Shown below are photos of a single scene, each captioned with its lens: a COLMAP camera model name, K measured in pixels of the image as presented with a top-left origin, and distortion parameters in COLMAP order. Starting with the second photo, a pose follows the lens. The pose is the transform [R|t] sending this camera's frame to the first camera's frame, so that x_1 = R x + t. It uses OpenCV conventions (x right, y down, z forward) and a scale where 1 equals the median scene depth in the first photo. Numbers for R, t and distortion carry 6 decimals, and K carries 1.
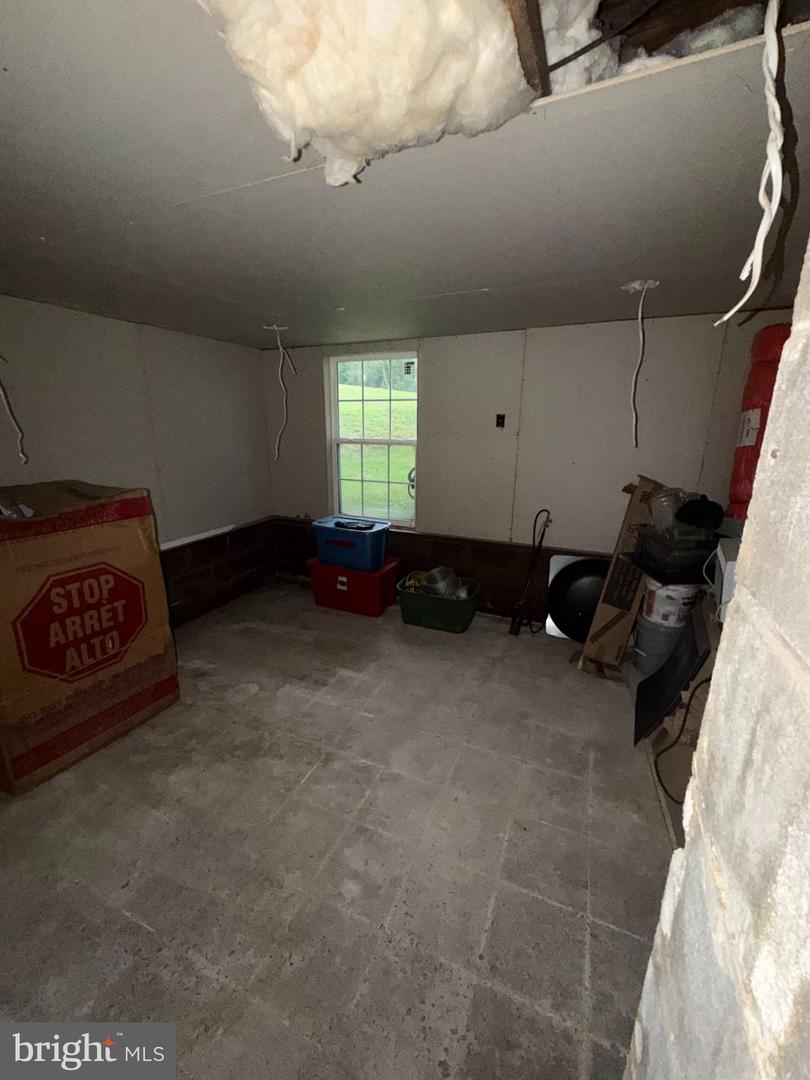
lens RADIAL K [[428.9, 0, 403.8], [0, 428.9, 535.5], [0, 0, 1]] dist [-0.001380, -0.000041]
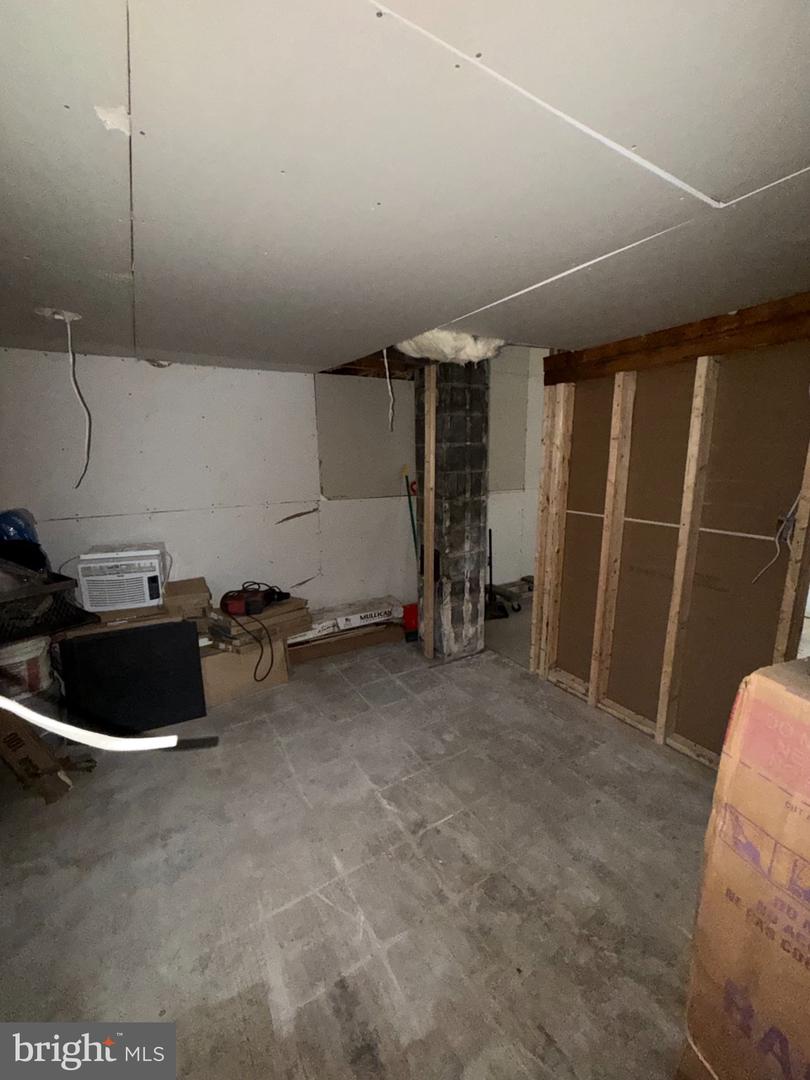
lens RADIAL K [[428.9, 0, 405.0], [0, 428.9, 540.4], [0, 0, 1]] dist [-0.001380, -0.000041]
pose [[-0.816270, -0.109158, 0.567264, -0.615249], [0.166873, 0.895564, 0.412455, -0.400849], [-0.553044, 0.431335, -0.712806, 1.433436]]
